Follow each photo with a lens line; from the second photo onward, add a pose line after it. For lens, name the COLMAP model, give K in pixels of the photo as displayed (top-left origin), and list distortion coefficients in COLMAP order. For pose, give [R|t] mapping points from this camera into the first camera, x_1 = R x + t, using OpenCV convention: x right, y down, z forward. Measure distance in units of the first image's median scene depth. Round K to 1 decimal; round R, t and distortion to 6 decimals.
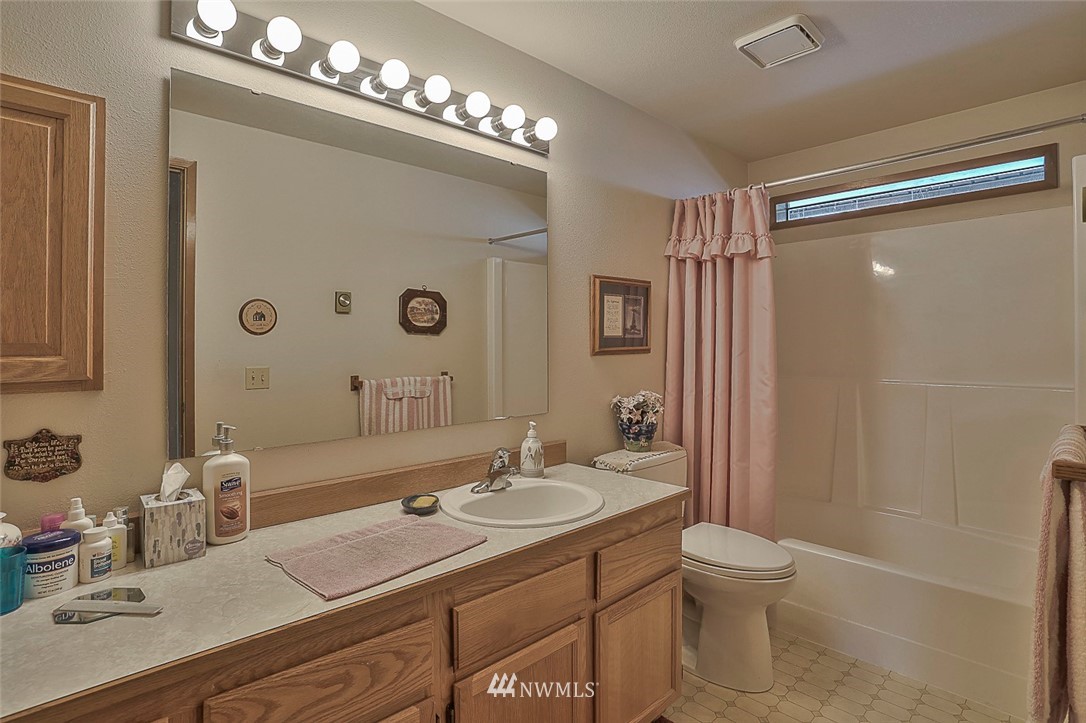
lens RADIAL K [[535.3, 0, 539.5], [0, 535.3, 351.5], [0, 0, 1]] dist [-0.057248, 0.017253]
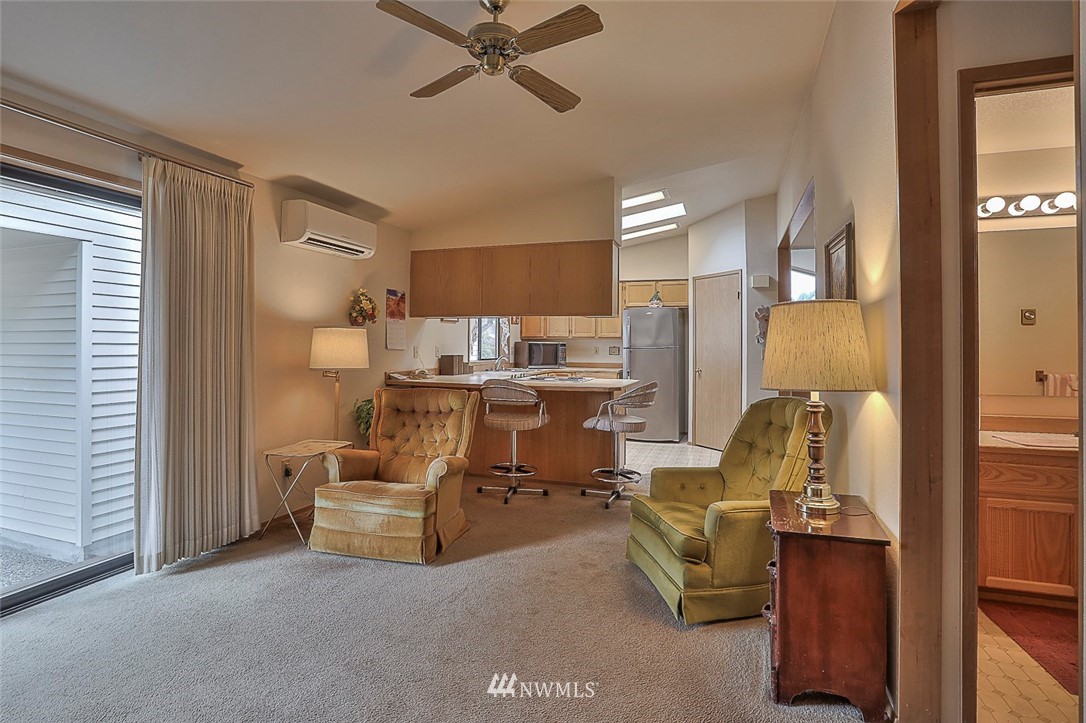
lens RADIAL K [[535.3, 0, 547.9], [0, 535.3, 346.4], [0, 0, 1]] dist [-0.057248, 0.017253]
pose [[0.458470, -0.008927, -0.888665, 0.240127], [-0.002268, 0.999935, -0.011216, 0.002015], [0.888707, 0.007158, 0.458420, -0.702698]]
